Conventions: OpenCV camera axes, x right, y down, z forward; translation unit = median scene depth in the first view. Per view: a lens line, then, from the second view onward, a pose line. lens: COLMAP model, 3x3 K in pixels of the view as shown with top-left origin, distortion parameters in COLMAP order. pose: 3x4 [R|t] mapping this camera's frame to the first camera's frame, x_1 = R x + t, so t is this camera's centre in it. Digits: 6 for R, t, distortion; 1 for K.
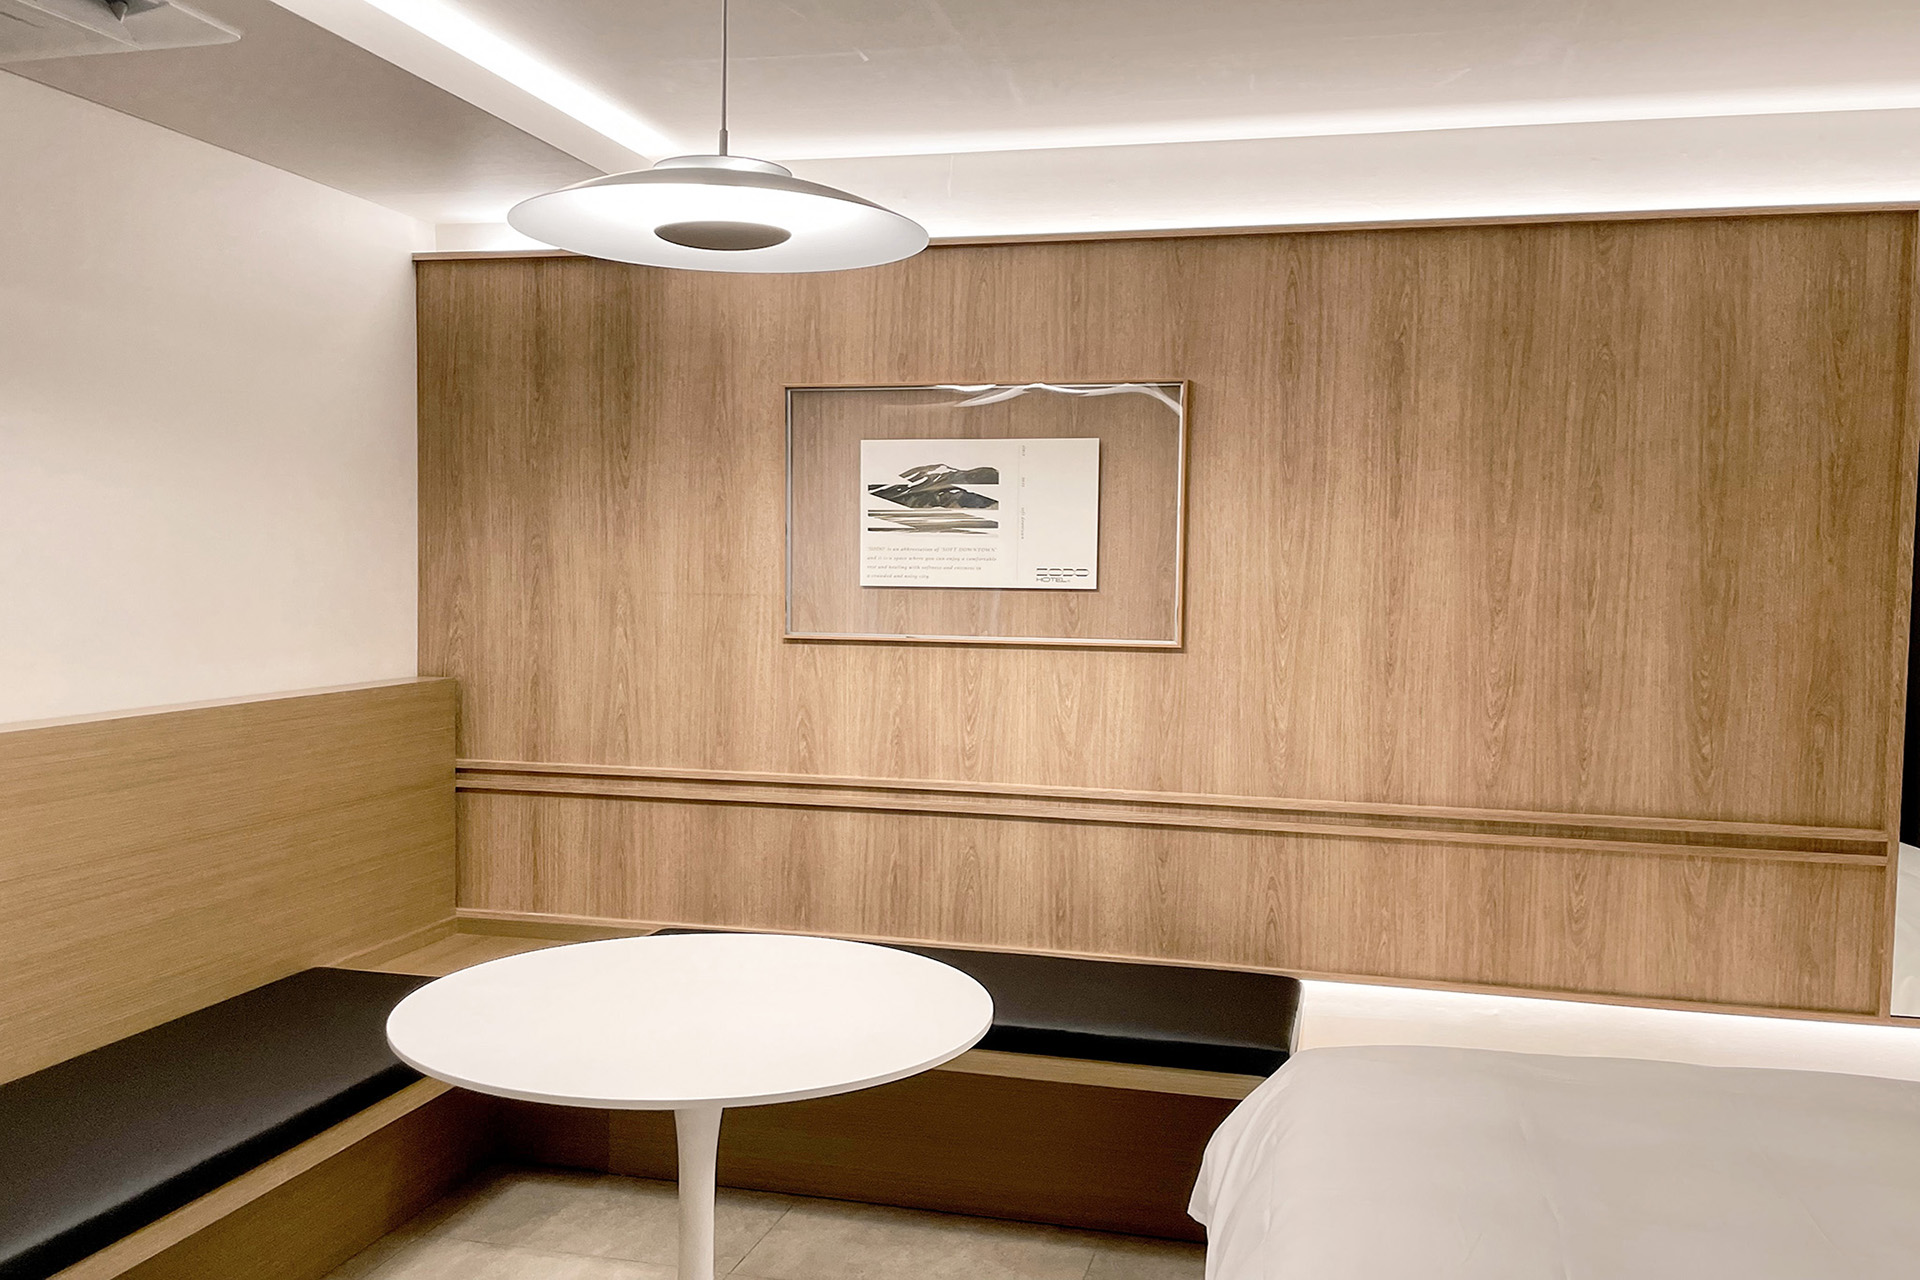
lens RADIAL K [[1652.1, 0, 953.5], [0, 1652.1, 635.6], [0, 0, 1]] dist [0.126297, -0.219129]
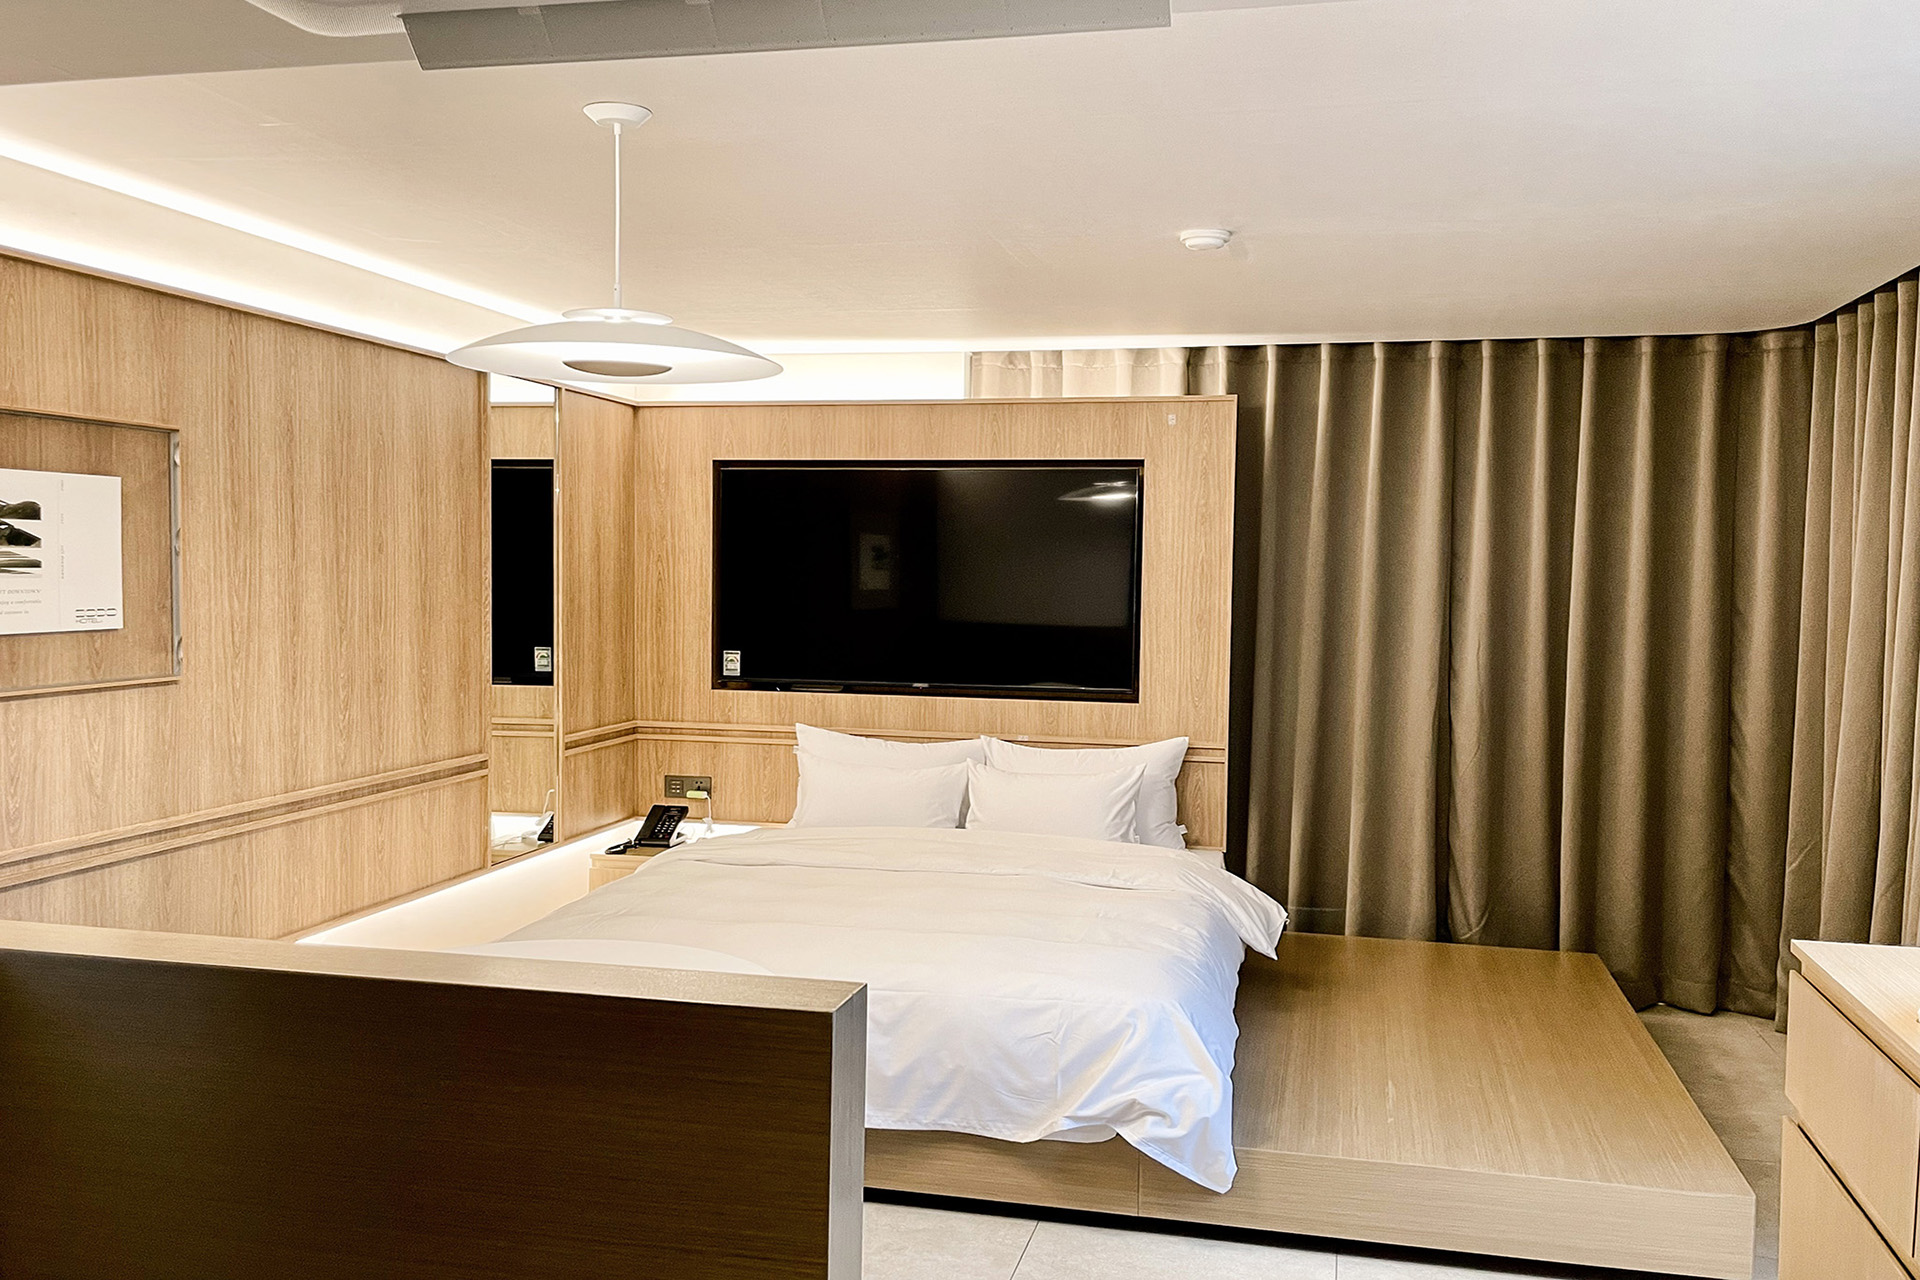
lens RADIAL K [[1652.1, 0, 953.5], [0, 1652.1, 635.6], [0, 0, 1]] dist [0.126297, -0.219129]
pose [[-0.018080, -0.055830, 0.998277, -0.923855], [0.035307, 0.997781, 0.056442, -0.062460], [-0.999213, 0.036267, -0.016068, 0.509270]]
